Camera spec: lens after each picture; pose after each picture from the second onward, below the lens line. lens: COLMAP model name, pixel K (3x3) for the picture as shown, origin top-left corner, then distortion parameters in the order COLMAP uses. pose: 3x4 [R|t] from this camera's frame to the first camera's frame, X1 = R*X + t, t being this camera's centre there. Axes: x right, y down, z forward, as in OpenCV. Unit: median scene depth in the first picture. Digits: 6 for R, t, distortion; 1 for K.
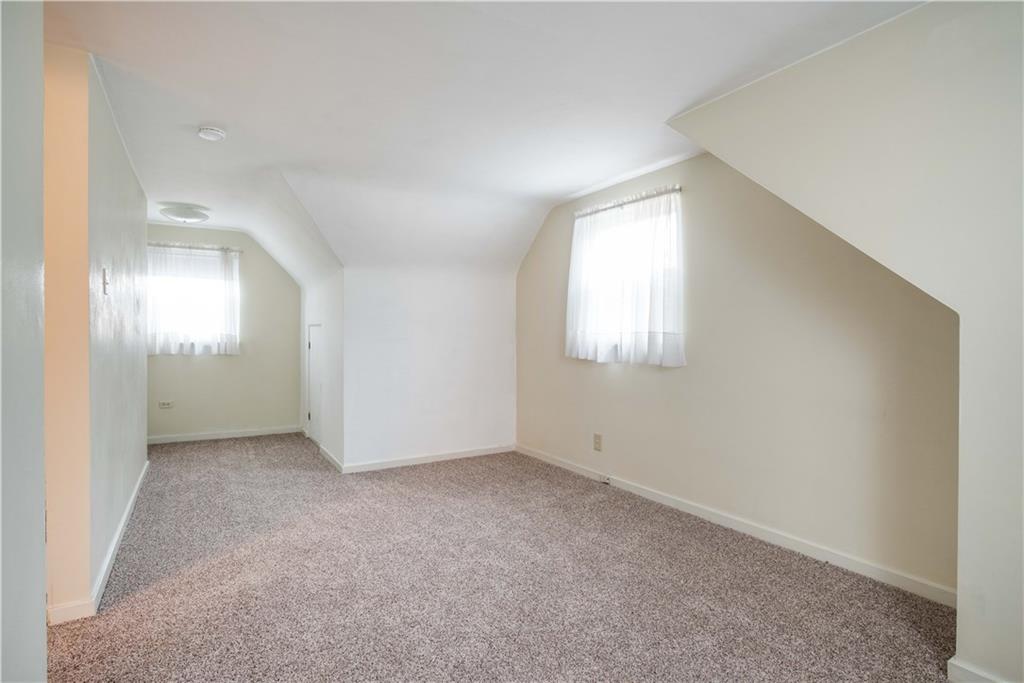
lens RADIAL K [[529.5, 0, 512.2], [0, 529.5, 333.3], [0, 0, 1]] dist [-0.036396, 0.016089]
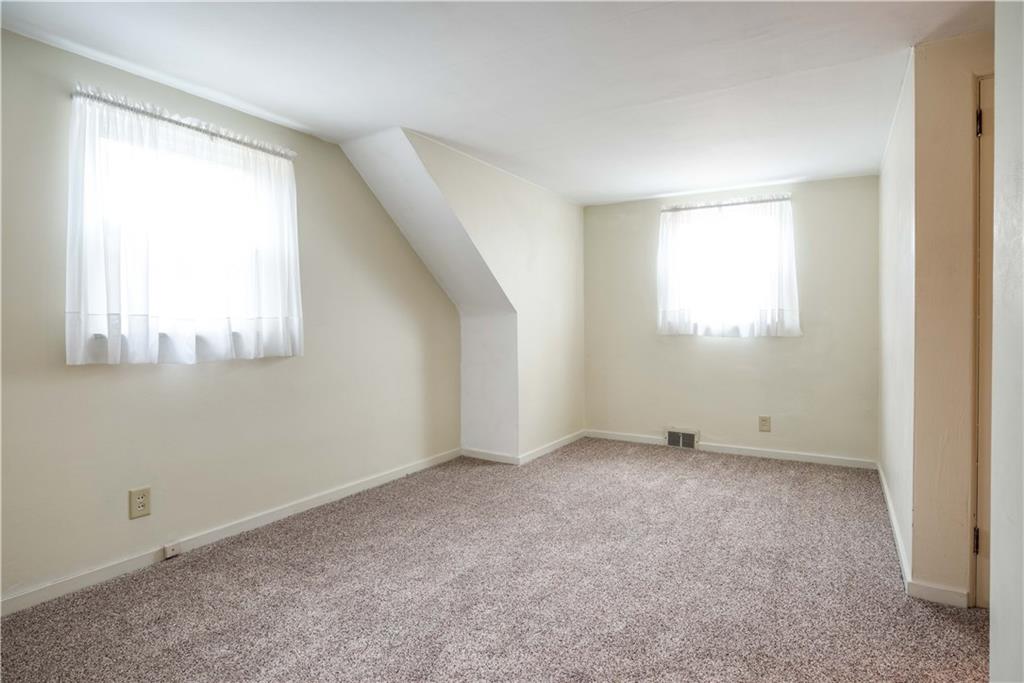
lens RADIAL K [[529.5, 0, 512.2], [0, 529.5, 333.3], [0, 0, 1]] dist [-0.036396, 0.016089]
pose [[-0.456352, -0.019426, 0.889587, -0.610253], [-0.002171, 0.999783, 0.020719, 0.002736], [-0.889797, 0.007524, -0.456295, 1.002851]]
